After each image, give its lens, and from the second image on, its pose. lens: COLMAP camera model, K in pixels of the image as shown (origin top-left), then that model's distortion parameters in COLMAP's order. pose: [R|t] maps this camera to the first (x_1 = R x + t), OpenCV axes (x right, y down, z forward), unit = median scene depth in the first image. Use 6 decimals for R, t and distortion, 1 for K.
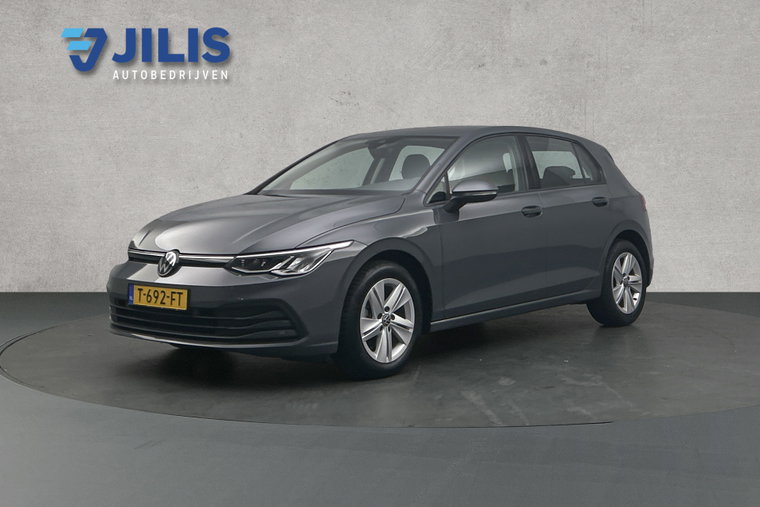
lens RADIAL K [[593.3, 0, 378.2], [0, 593.3, 253.6], [0, 0, 1]] dist [-0.008675, 0.001950]
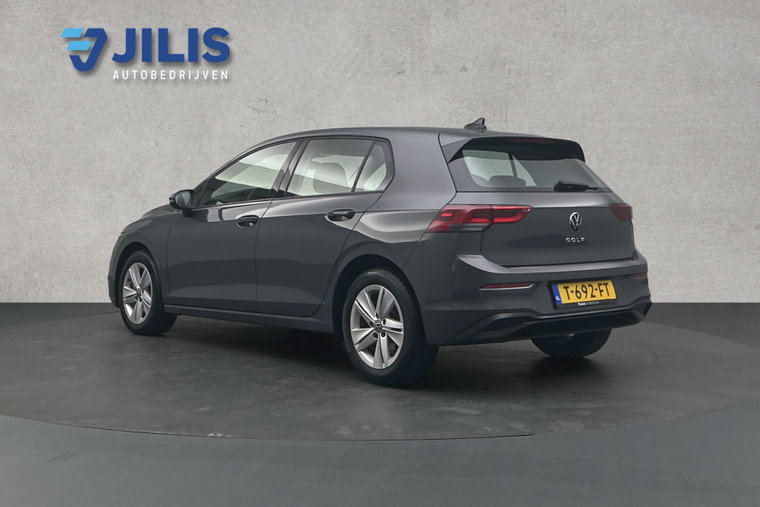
lens RADIAL K [[593.3, 0, 381.4], [0, 593.3, 253.7], [0, 0, 1]] dist [-0.008675, 0.001950]
pose [[0.999998, -0.000101, 0.002134, 0.139902], [0.000101, 1.000000, 0.000143, -0.016540], [-0.002134, -0.000143, 0.999998, 0.015553]]
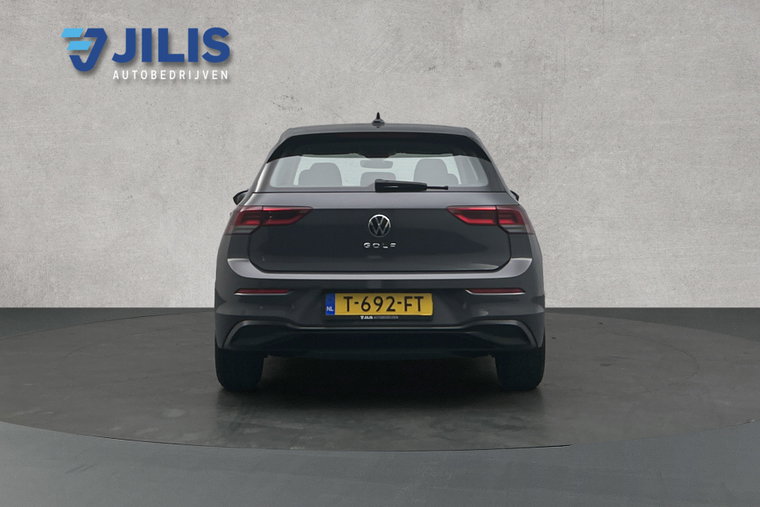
lens RADIAL K [[593.3, 0, 380.7], [0, 593.3, 253.8], [0, 0, 1]] dist [-0.008675, 0.001950]
pose [[0.999999, -0.000080, 0.001708, 0.090500], [0.000080, 1.000000, 0.000196, -0.021161], [-0.001708, -0.000195, 0.999999, 0.054599]]
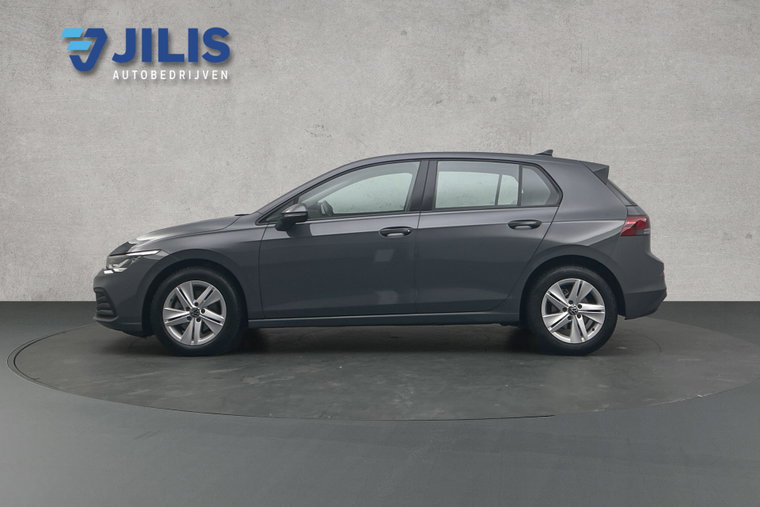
lens RADIAL K [[593.3, 0, 379.3], [0, 593.3, 251.9], [0, 0, 1]] dist [-0.008675, 0.001950]
pose [[1.000000, -0.000184, 0.000583, 0.058915], [0.000185, 0.999999, -0.001124, -0.028526], [-0.000583, 0.001124, 0.999999, -0.137491]]
